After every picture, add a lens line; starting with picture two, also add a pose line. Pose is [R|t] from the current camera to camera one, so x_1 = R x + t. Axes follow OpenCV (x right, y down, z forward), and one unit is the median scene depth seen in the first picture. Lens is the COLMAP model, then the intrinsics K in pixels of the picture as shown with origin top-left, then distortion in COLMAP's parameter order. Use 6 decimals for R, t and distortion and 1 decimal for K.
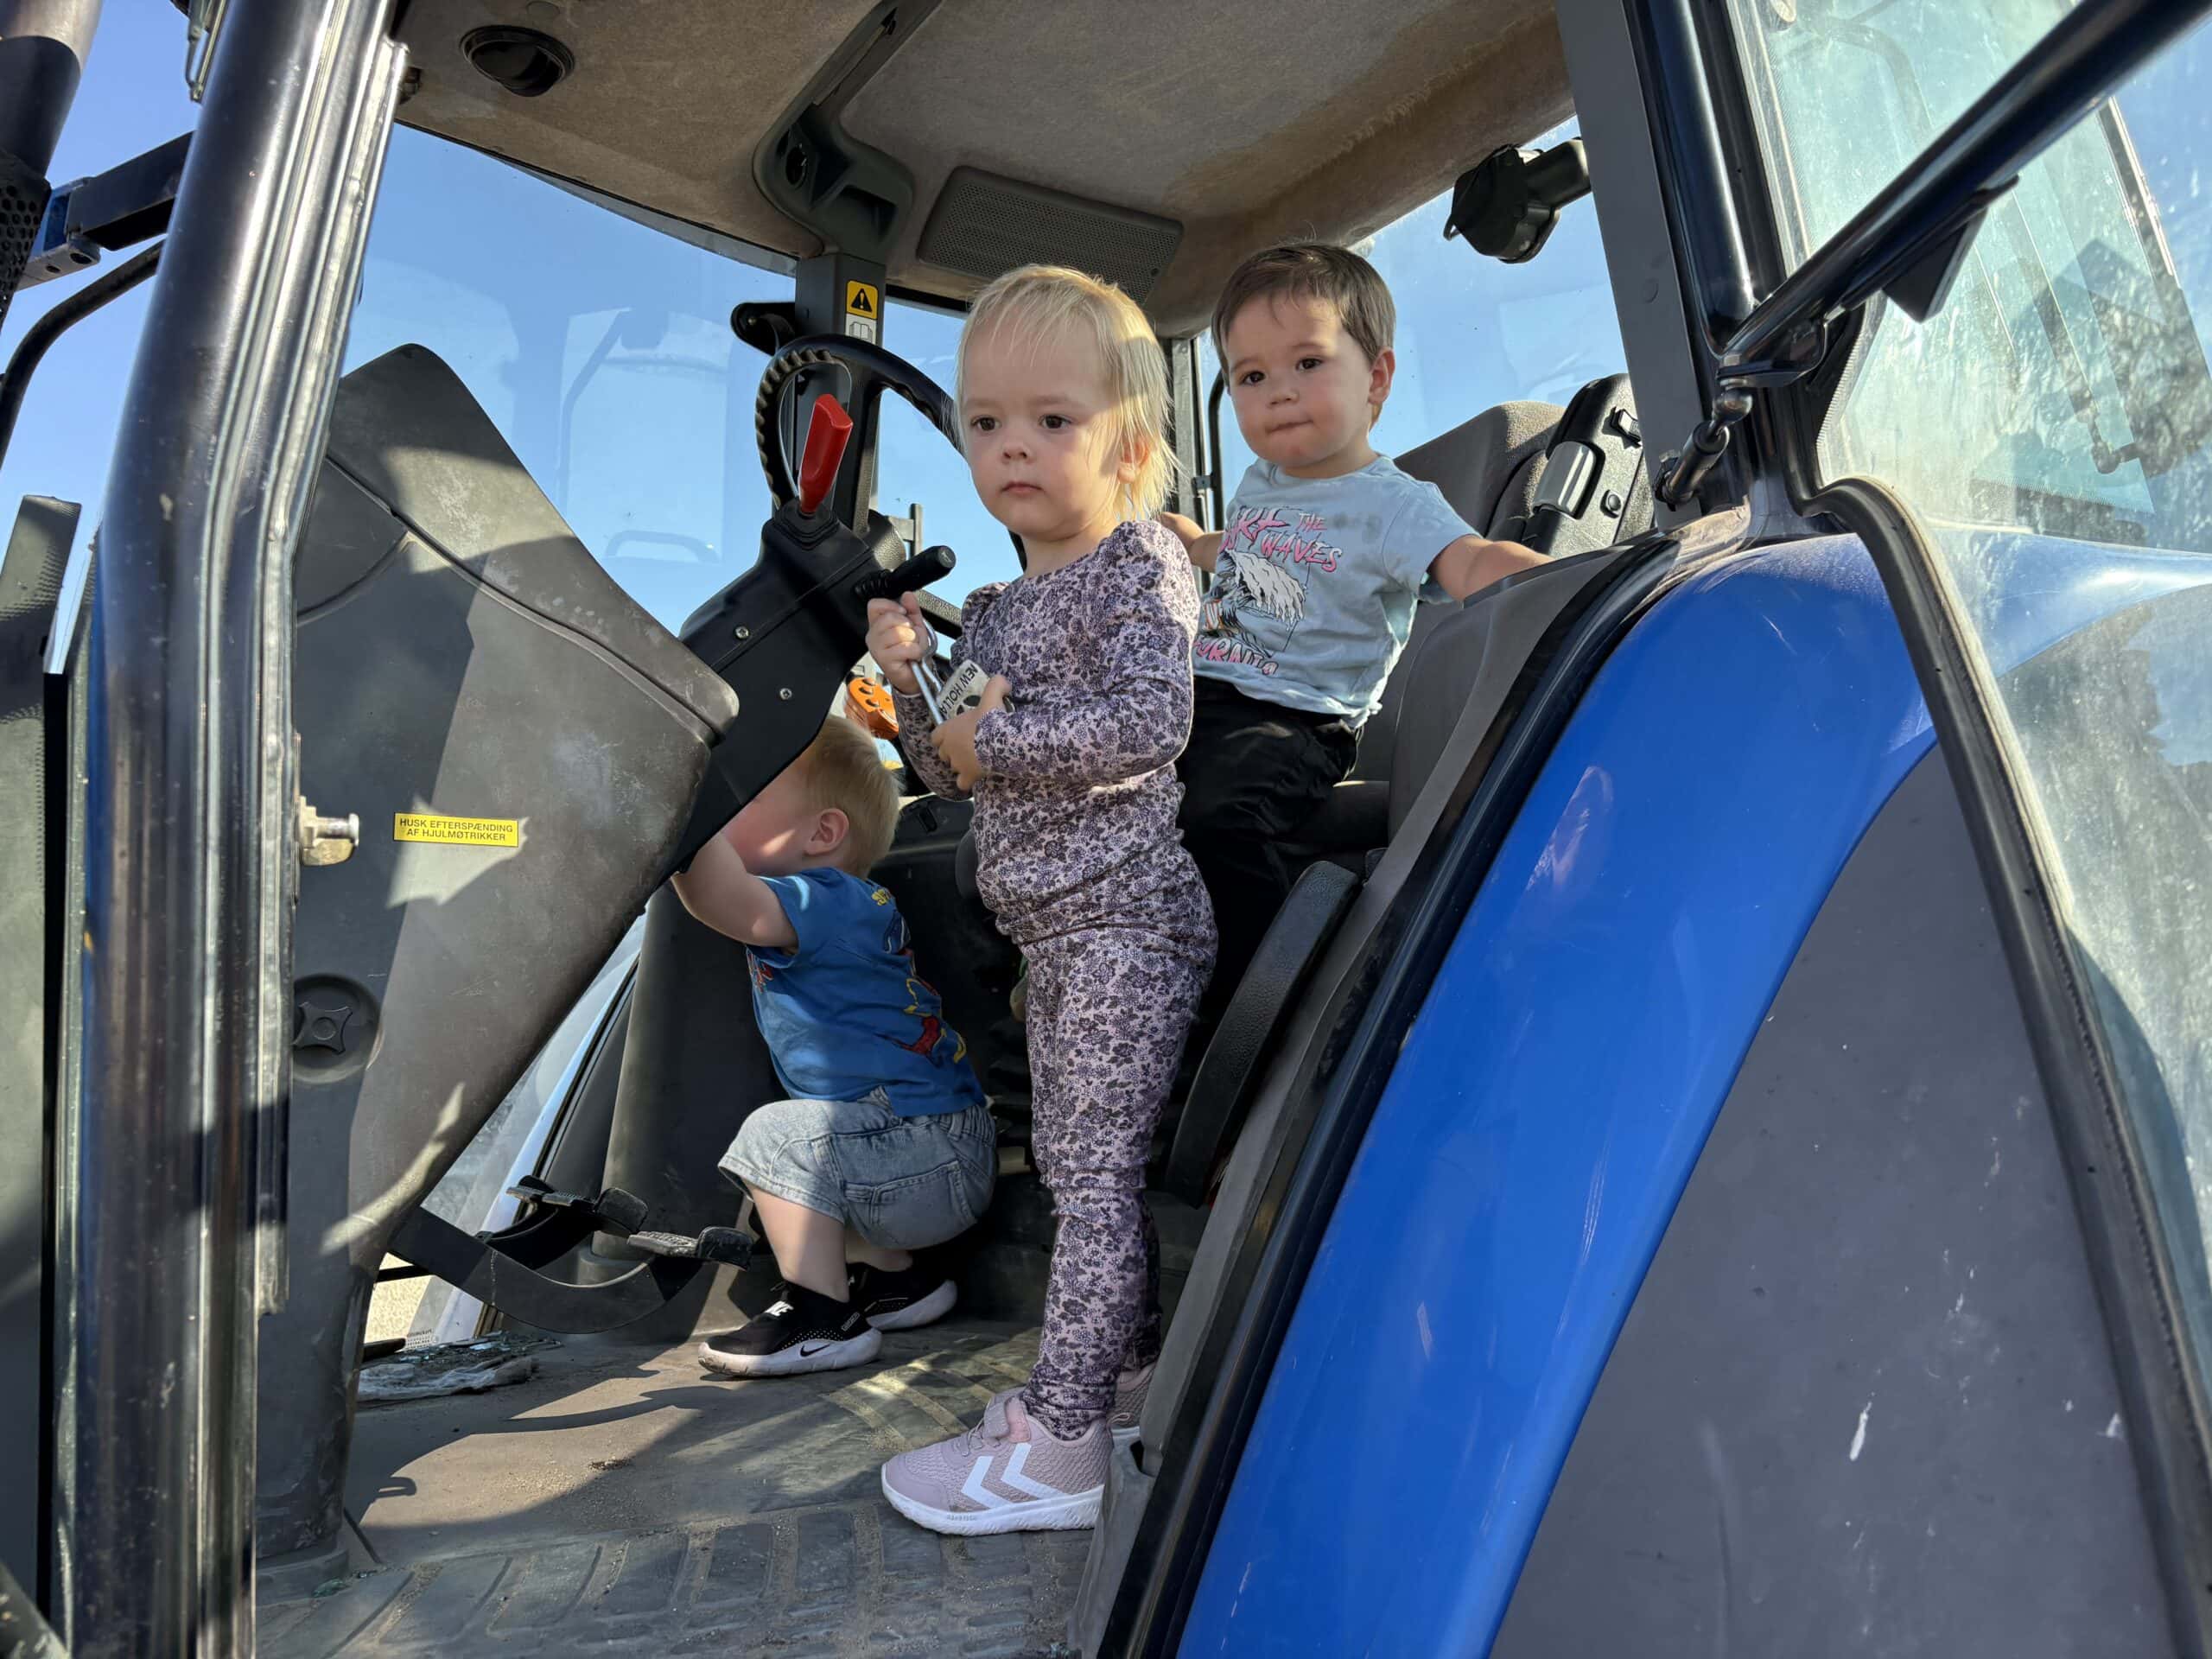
lens RADIAL K [[1637.9, 0, 1106.0], [0, 1637.9, 829.5], [0, 0, 1]] dist [0.003268, 0.040674]
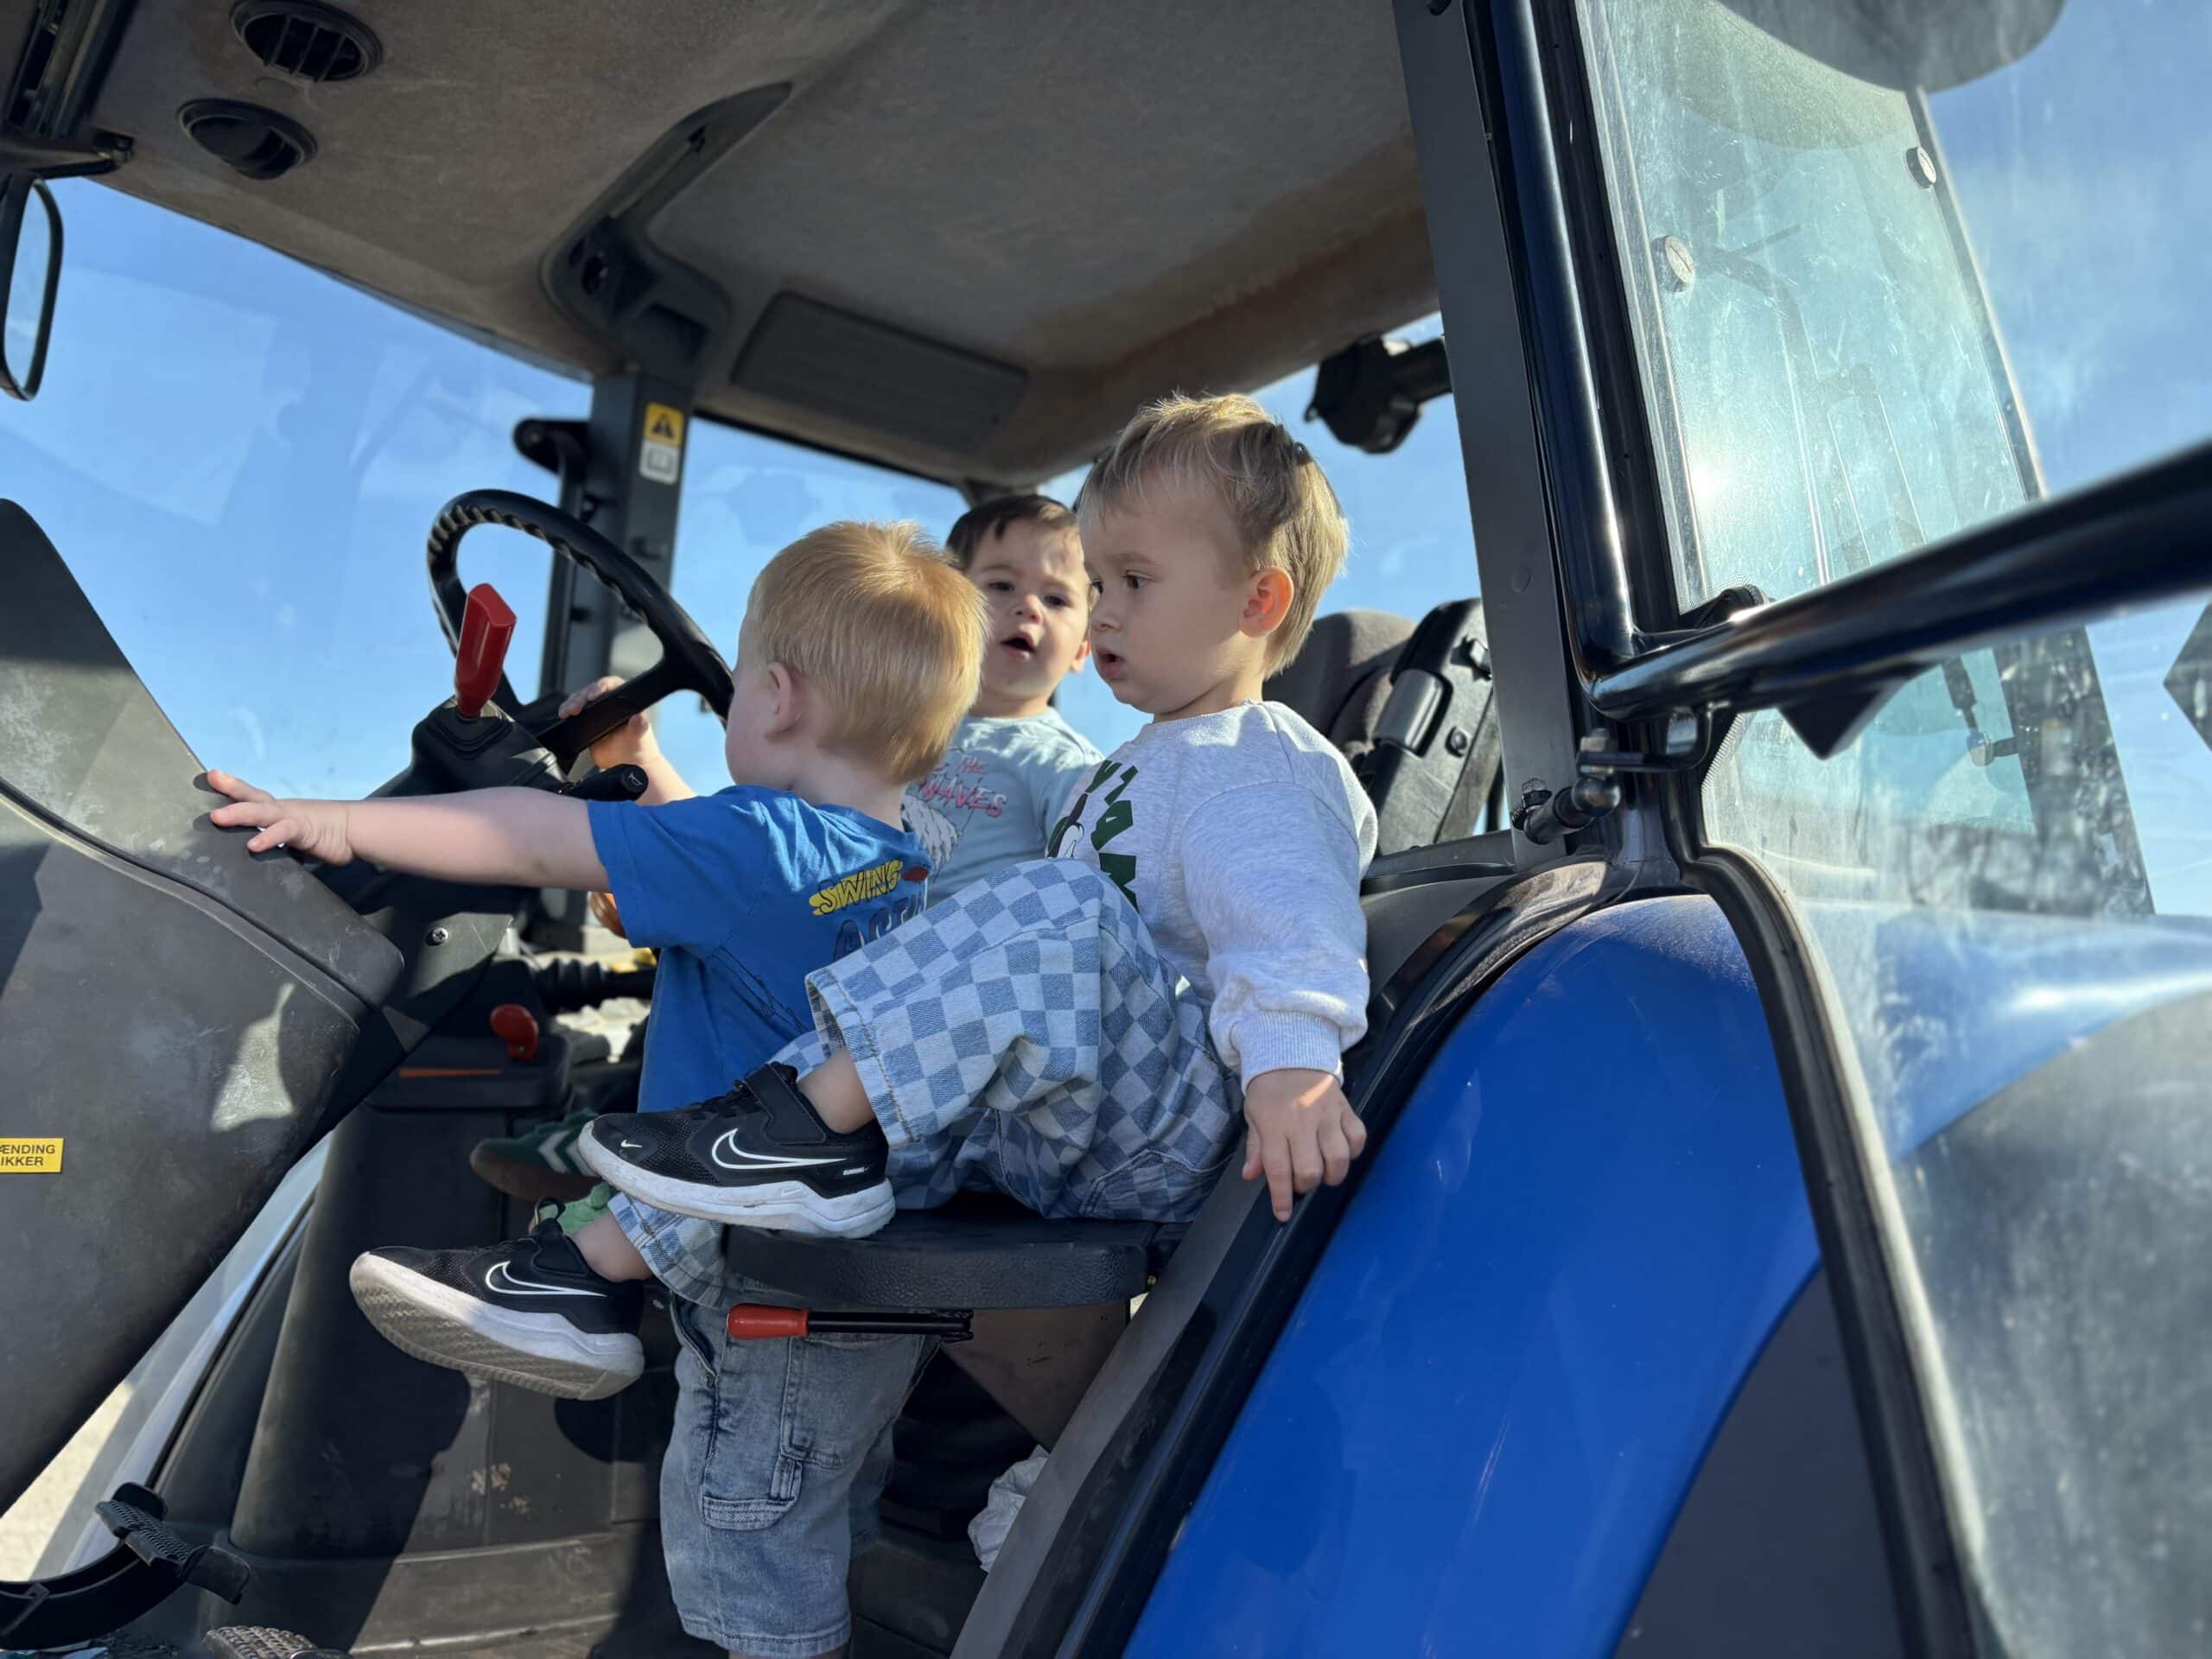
lens RADIAL K [[1689.7, 0, 1112.1], [0, 1689.7, 876.8], [0, 0, 1]] dist [0.013211, -0.009441]
pose [[0.992579, 0.064989, 0.102778, 0.028136], [-0.060581, 0.997128, -0.045449, -0.087344], [-0.105436, 0.038885, 0.993666, 0.112084]]
